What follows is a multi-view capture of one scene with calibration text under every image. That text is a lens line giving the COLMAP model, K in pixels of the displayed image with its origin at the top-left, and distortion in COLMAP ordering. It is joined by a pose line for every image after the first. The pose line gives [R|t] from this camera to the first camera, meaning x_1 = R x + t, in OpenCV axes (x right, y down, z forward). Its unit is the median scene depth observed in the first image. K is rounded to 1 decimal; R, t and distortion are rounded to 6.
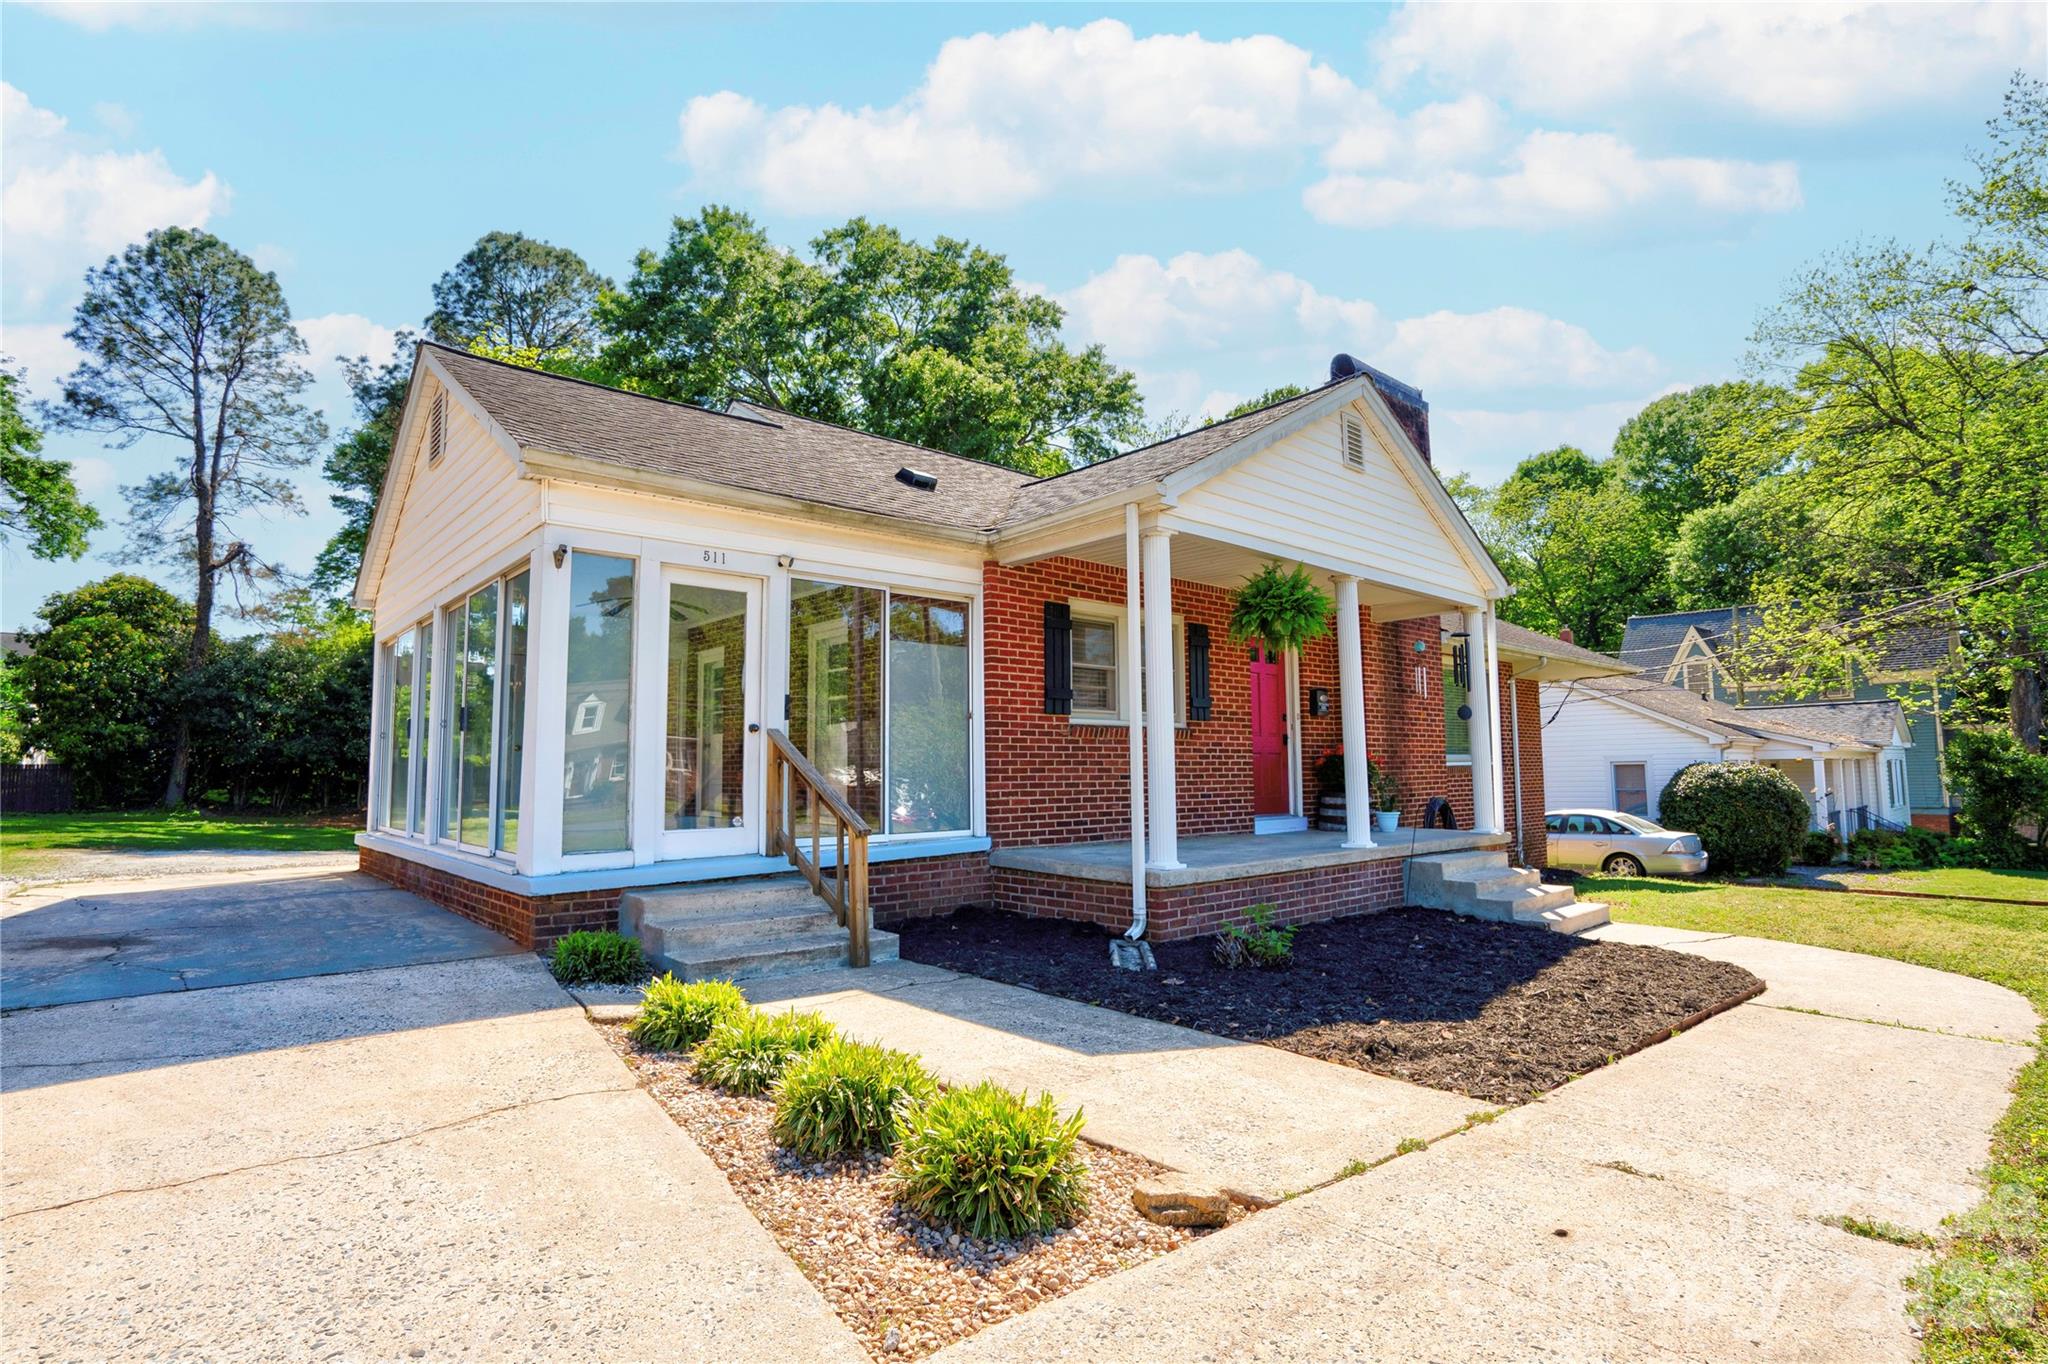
lens RADIAL K [[986.4, 0, 1011.2], [0, 986.4, 673.0], [0, 0, 1]] dist [-0.000411, 0.020821]
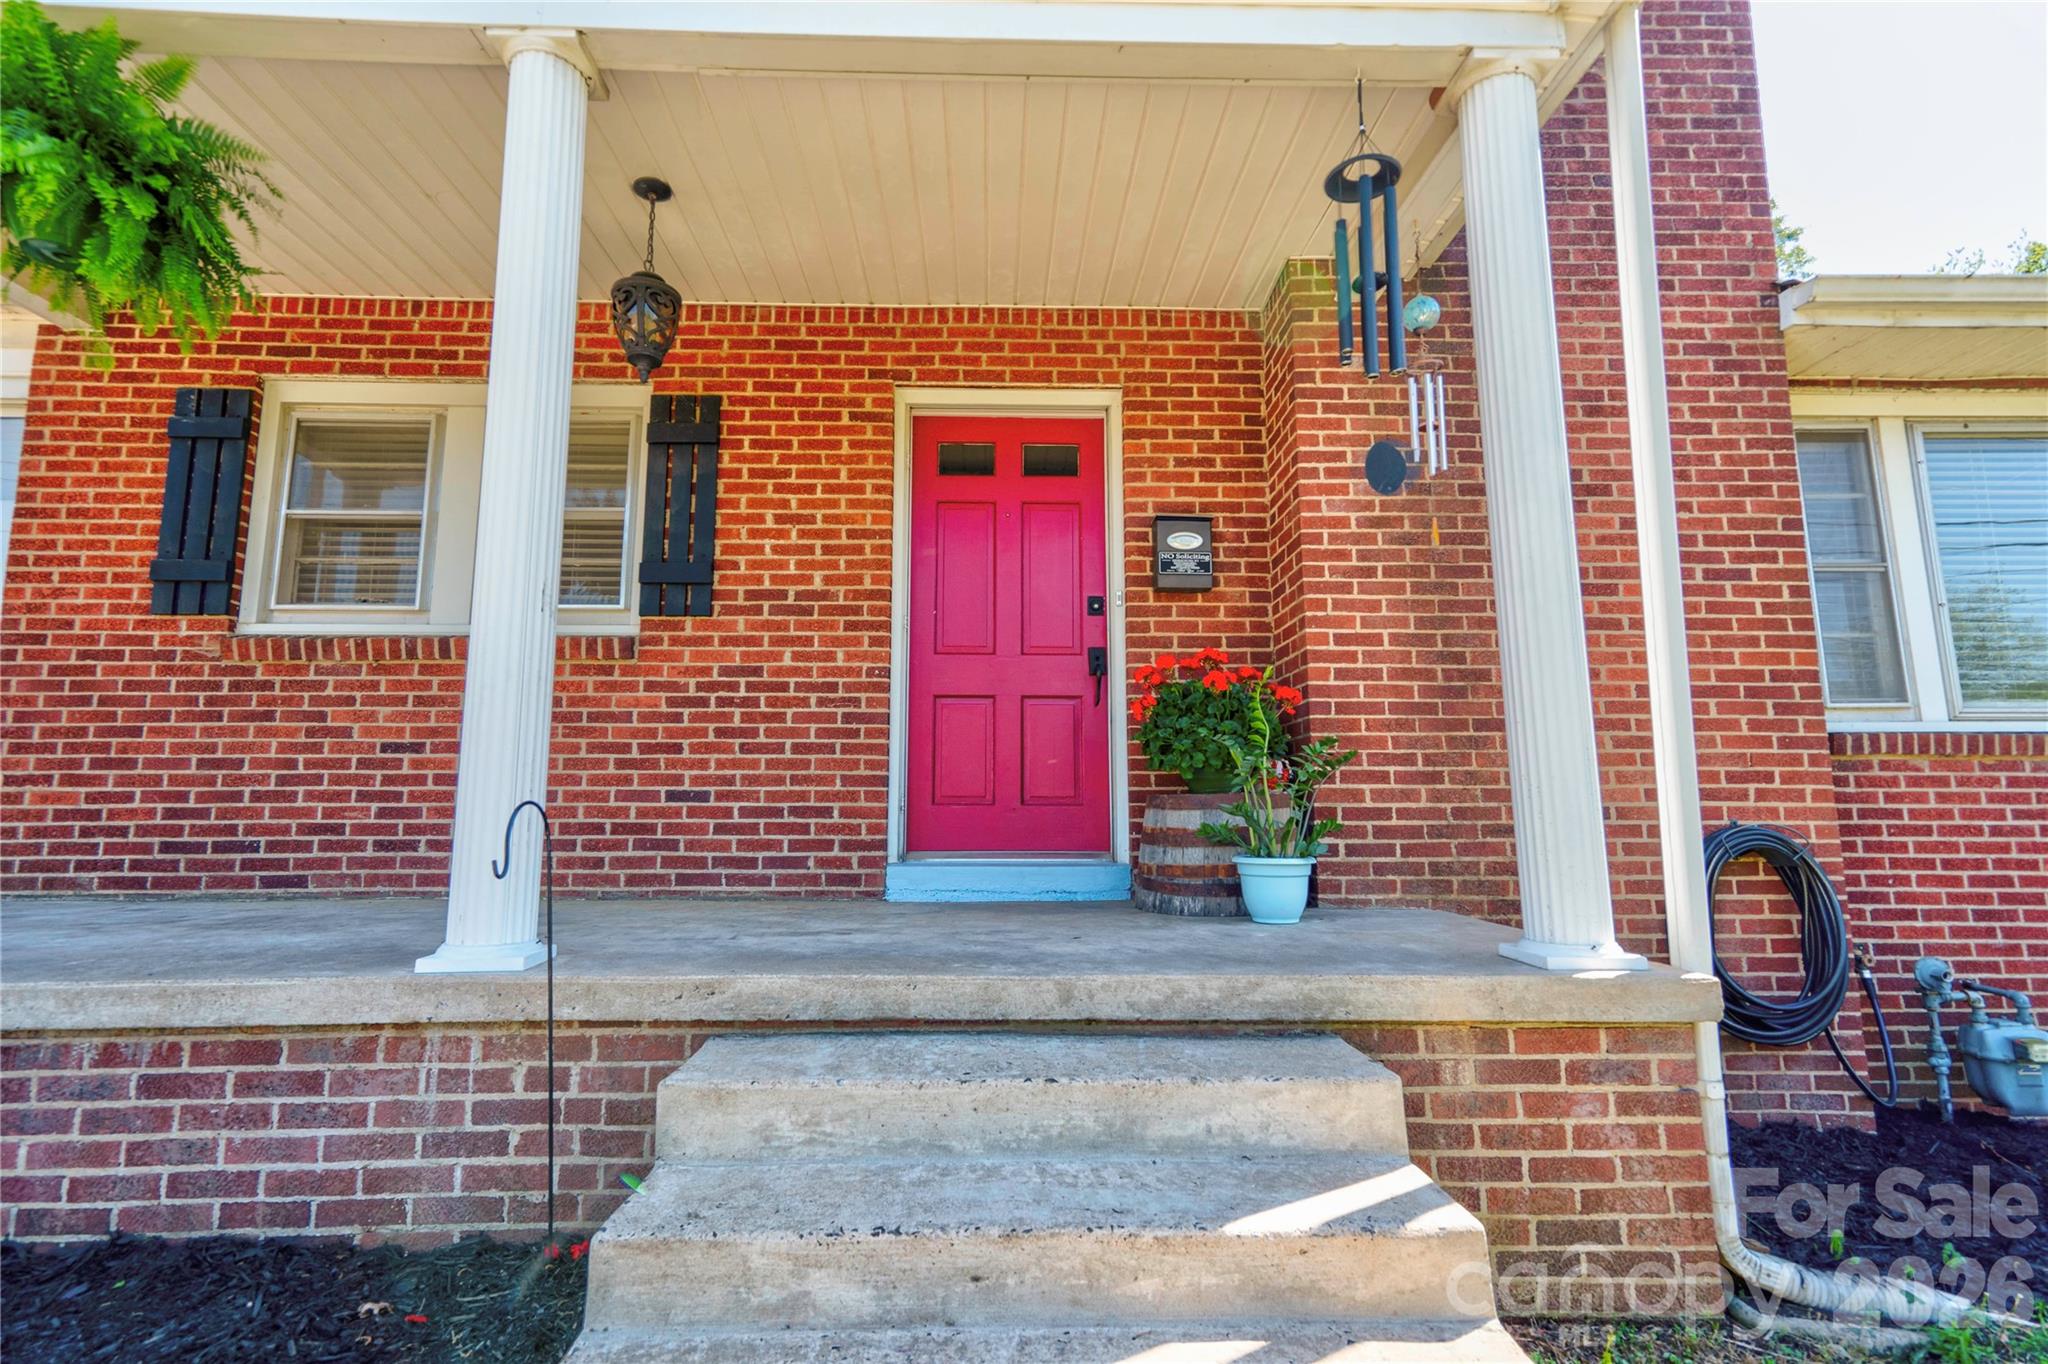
lens RADIAL K [[986.4, 0, 1011.2], [0, 986.4, 673.0], [0, 0, 1]] dist [-0.000411, 0.020821]
pose [[0.758486, -0.081863, -0.646528, 0.647049], [0.058977, 0.996630, -0.057003, 0.119120], [0.649016, 0.005106, 0.760758, 0.882450]]
